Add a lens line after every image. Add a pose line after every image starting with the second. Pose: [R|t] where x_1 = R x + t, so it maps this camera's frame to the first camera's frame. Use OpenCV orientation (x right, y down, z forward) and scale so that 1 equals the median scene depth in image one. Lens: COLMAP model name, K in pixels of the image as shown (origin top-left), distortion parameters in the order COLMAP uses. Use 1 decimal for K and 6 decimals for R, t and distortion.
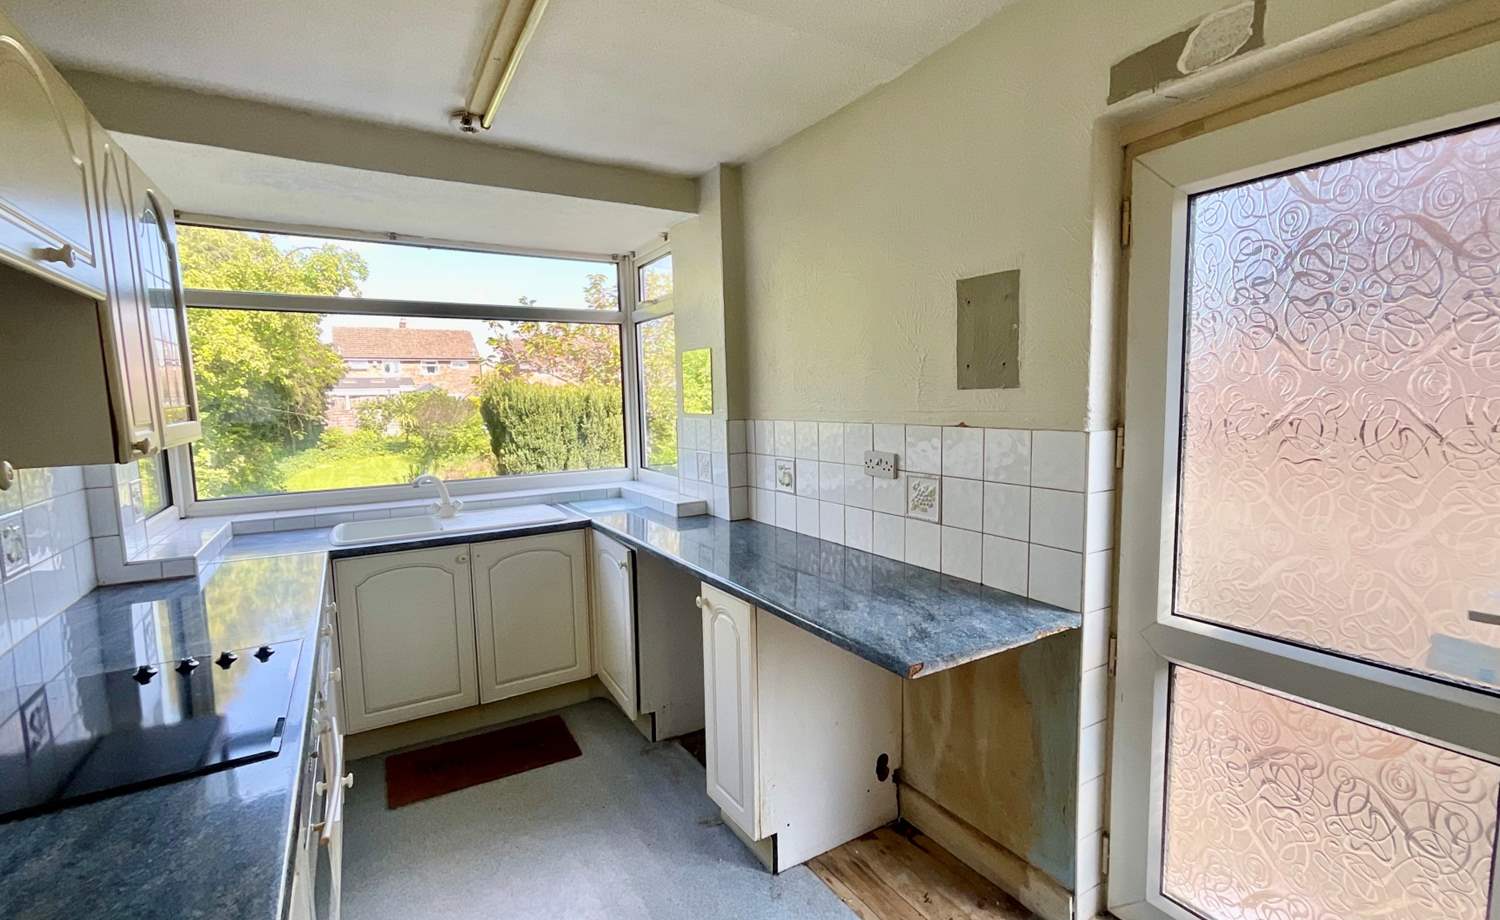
lens RADIAL K [[649.2, 0, 751.6], [0, 649.2, 464.6], [0, 0, 1]] dist [-0.000932, 0.000050]
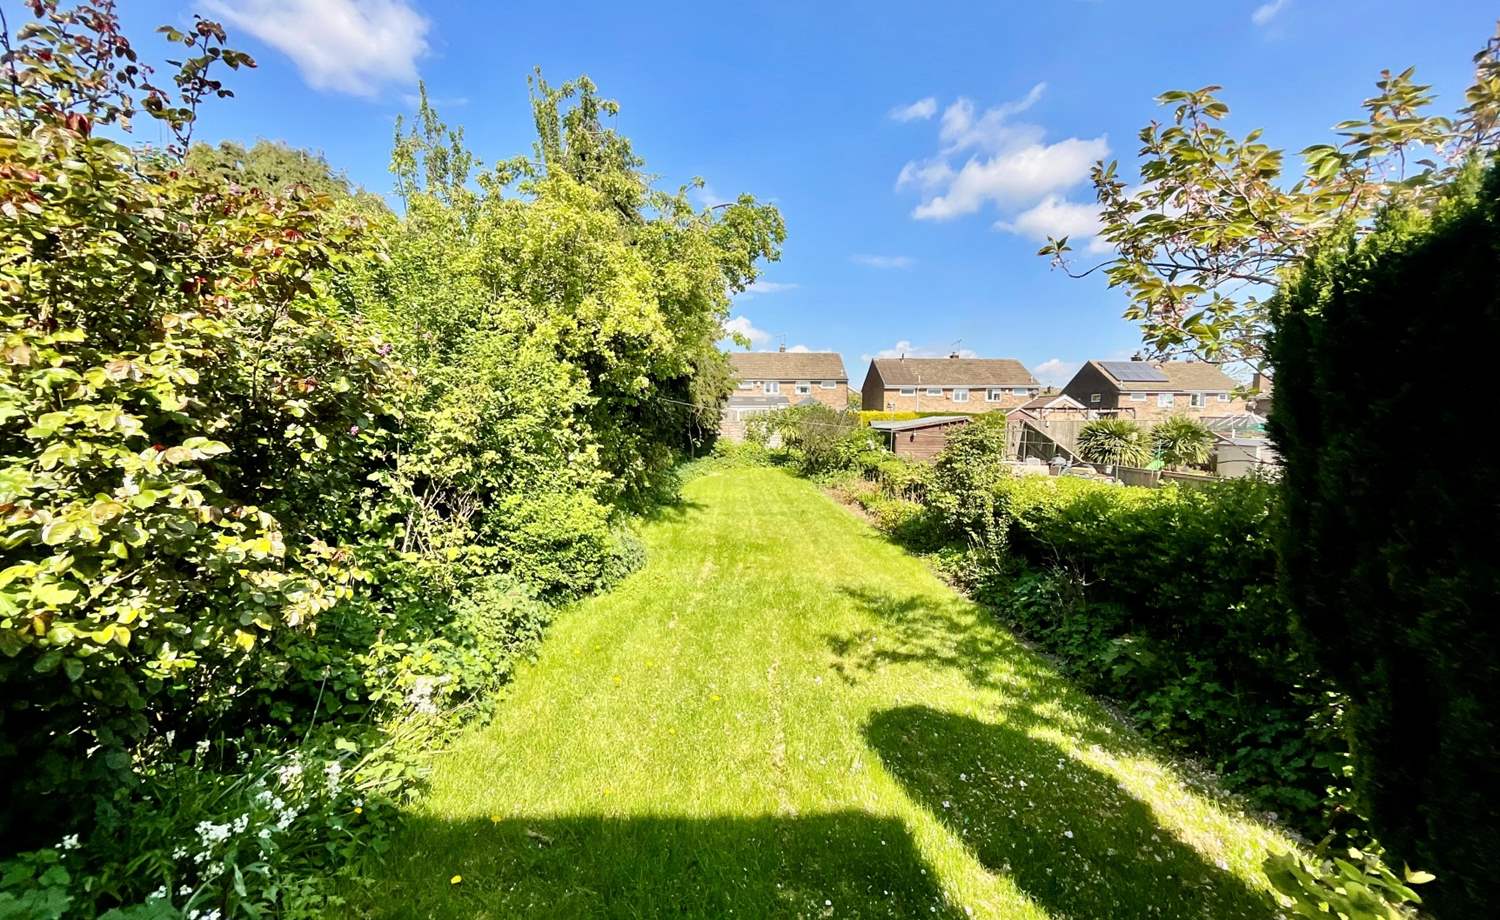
lens RADIAL K [[608.2, 0, 750.3], [0, 608.2, 458.2], [0, 0, 1]] dist [-0.000043, -0.000002]
pose [[0.865648, 0.050424, -0.498107, -0.307092], [-0.073108, 0.996982, -0.026128, -0.004441], [0.495286, 0.059033, 0.866722, 0.445055]]
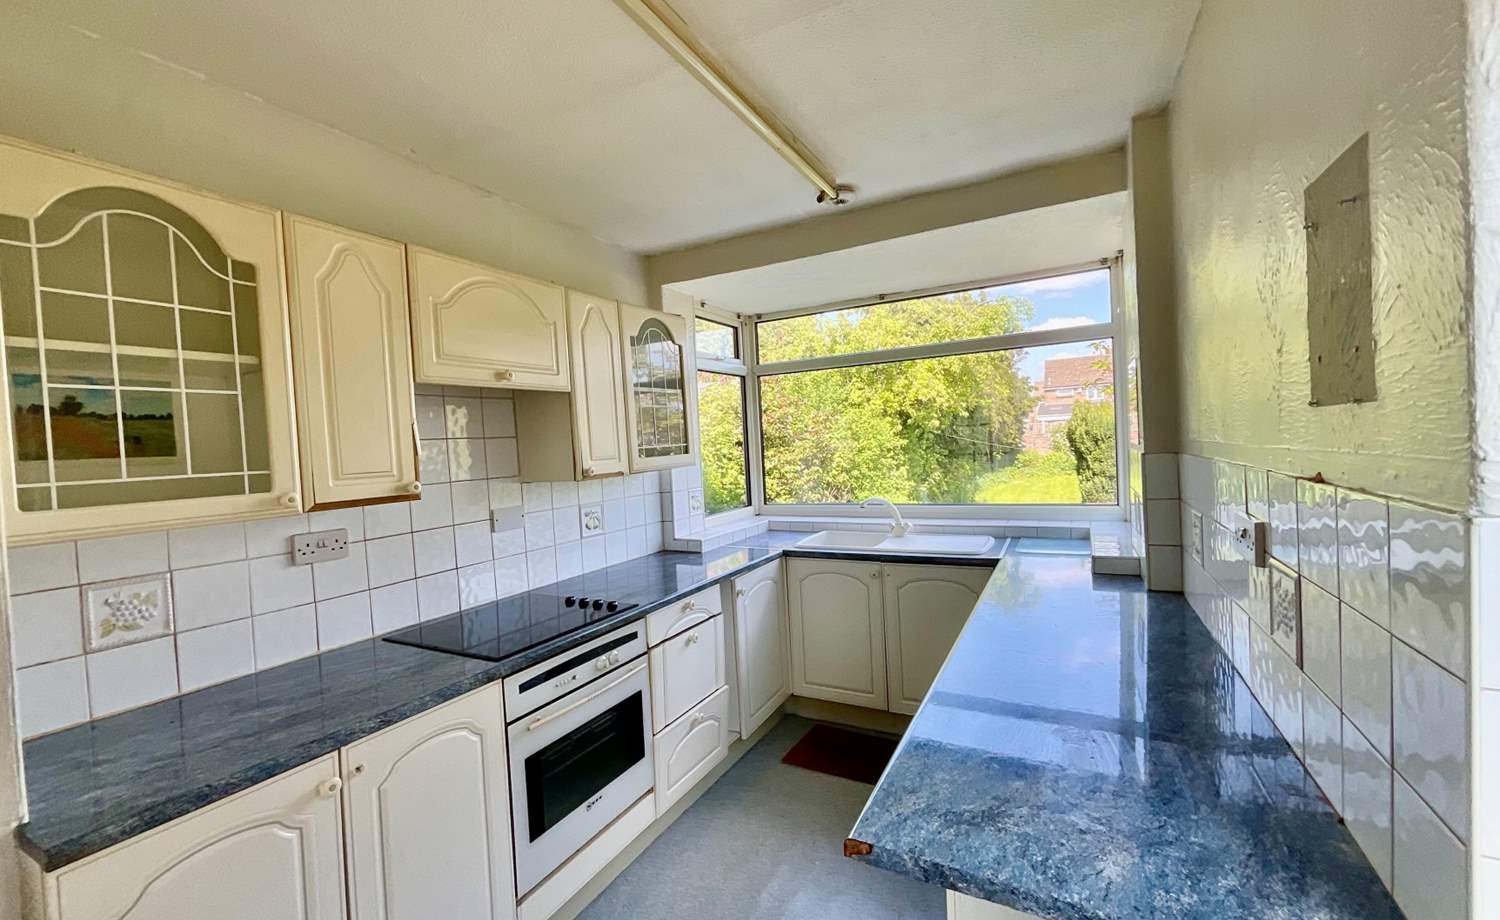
lens RADIAL K [[608.2, 0, 750.3], [0, 608.2, 458.2], [0, 0, 1]] dist [-0.000043, -0.000002]
pose [[0.507626, 0.018521, -0.861379, 0.087884], [-0.053714, 0.998504, -0.010186, -0.008498], [0.859902, 0.051439, 0.507861, 0.068789]]
